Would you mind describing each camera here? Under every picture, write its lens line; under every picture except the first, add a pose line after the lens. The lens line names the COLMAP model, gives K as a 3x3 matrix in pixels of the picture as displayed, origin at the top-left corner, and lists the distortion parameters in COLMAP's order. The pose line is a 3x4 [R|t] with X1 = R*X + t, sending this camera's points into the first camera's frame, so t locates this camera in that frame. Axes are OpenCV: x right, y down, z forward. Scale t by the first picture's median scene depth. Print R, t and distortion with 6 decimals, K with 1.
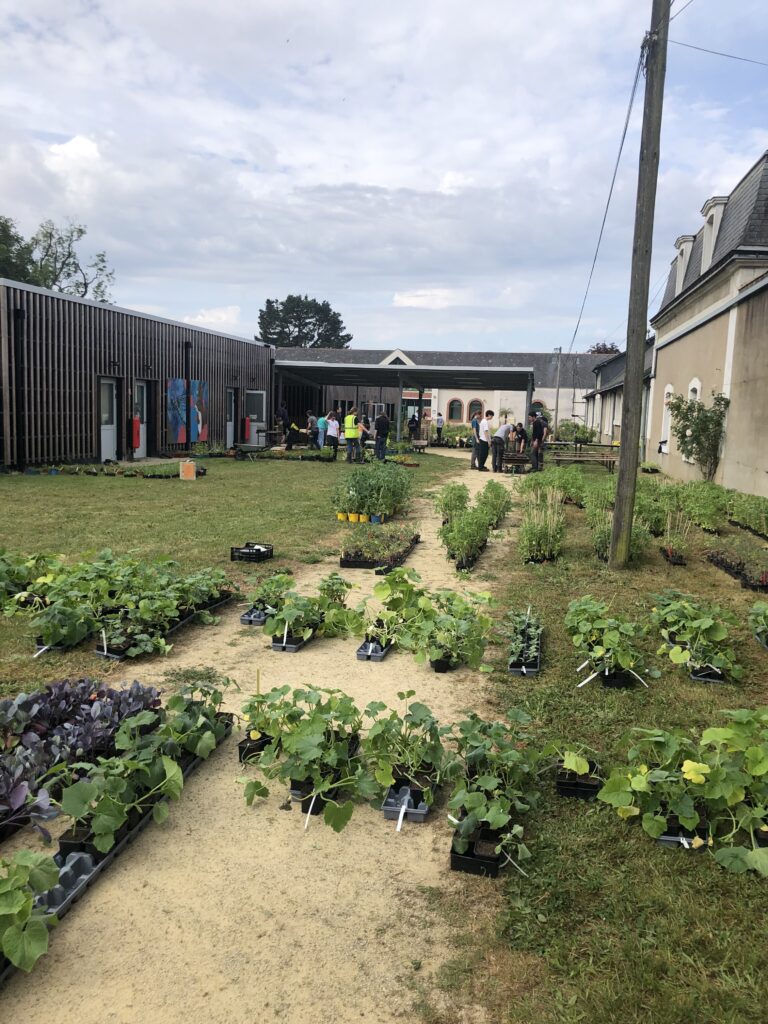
lens RADIAL K [[843.0, 0, 387.1], [0, 843.0, 498.6], [0, 0, 1]] dist [-0.008647, 0.062951]
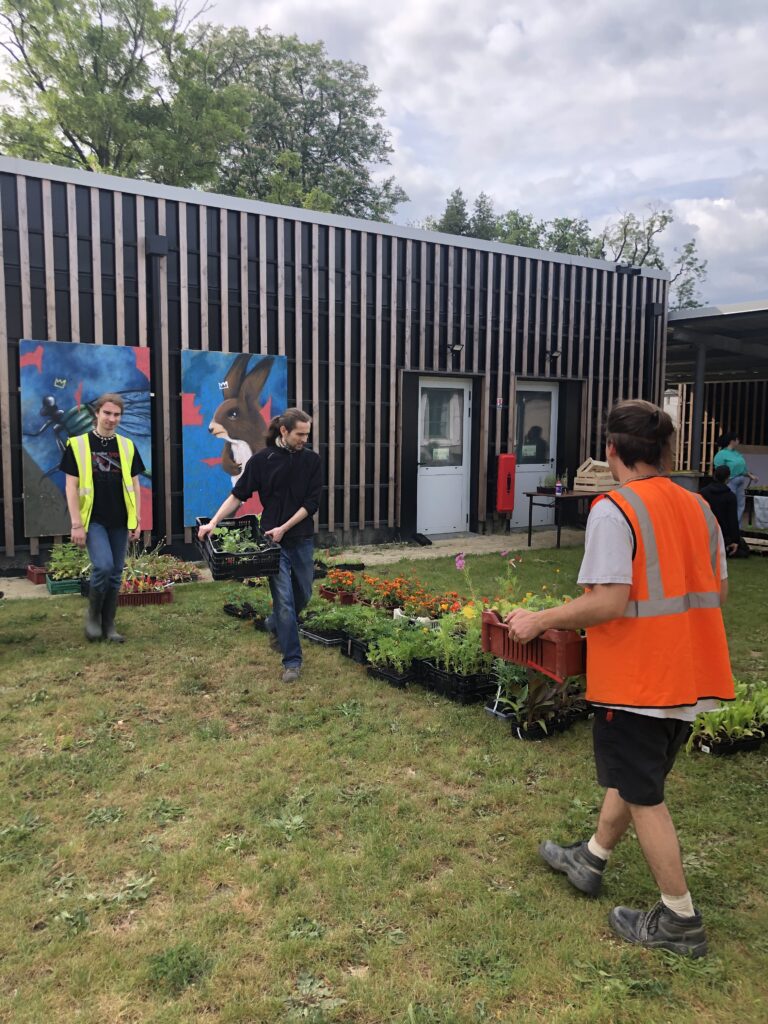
lens RADIAL K [[813.8, 0, 384.0], [0, 813.8, 512.0], [0, 0, 1]] dist [0.000605, -0.001920]
pose [[0.708592, 0.044480, -0.704215, 0.007855], [-0.060152, 0.998186, 0.002521, -0.065907], [0.703049, 0.040574, 0.709983, 0.703515]]
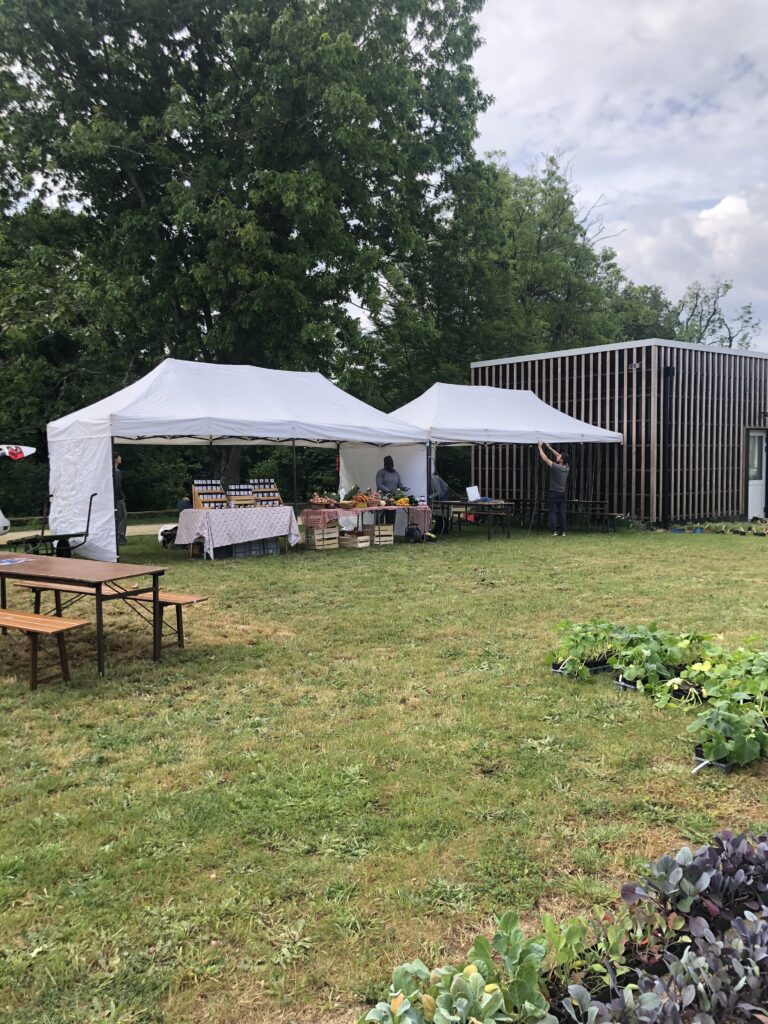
lens RADIAL K [[813.8, 0, 384.0], [0, 813.8, 512.0], [0, 0, 1]] dist [0.000605, -0.001920]
pose [[0.741528, 0.010089, -0.670846, -0.035987], [-0.041174, 0.998687, -0.030494, -0.008564], [0.669657, 0.050233, 0.740970, 0.064512]]
